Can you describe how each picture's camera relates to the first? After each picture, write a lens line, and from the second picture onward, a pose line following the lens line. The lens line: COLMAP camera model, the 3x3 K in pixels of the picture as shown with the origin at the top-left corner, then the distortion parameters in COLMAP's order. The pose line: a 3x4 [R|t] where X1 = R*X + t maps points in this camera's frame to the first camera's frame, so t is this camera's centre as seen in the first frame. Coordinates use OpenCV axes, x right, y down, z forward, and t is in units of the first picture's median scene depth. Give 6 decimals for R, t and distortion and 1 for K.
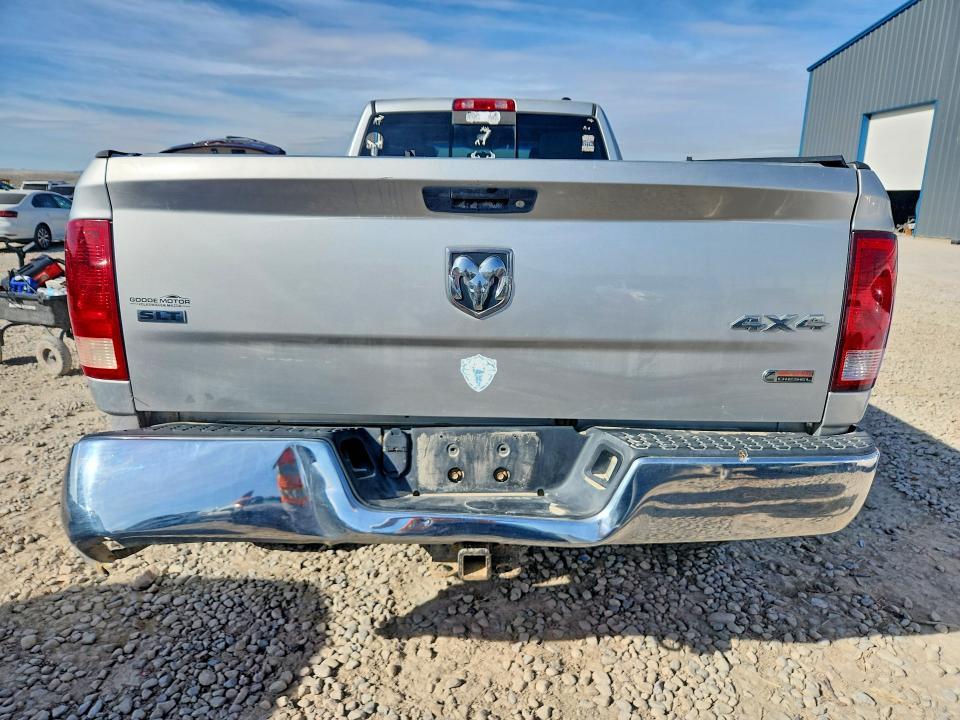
lens RADIAL K [[667.8, 0, 480.0], [0, 667.8, 360.0], [0, 0, 1]] dist [0.022718, -0.001910]
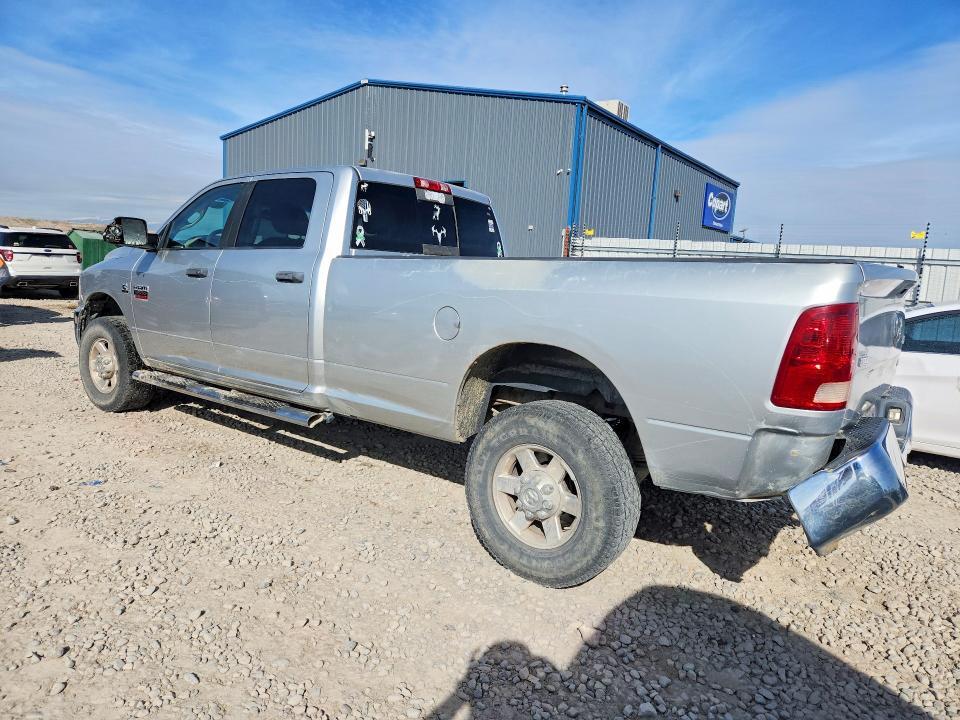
lens RADIAL K [[667.8, 0, 480.0], [0, 667.8, 360.0], [0, 0, 1]] dist [0.022718, -0.001910]
pose [[0.575661, -0.089681, 0.812756, -0.894823], [0.146648, 0.989175, 0.005280, -0.083658], [-0.804431, 0.116149, 0.582580, 0.311972]]
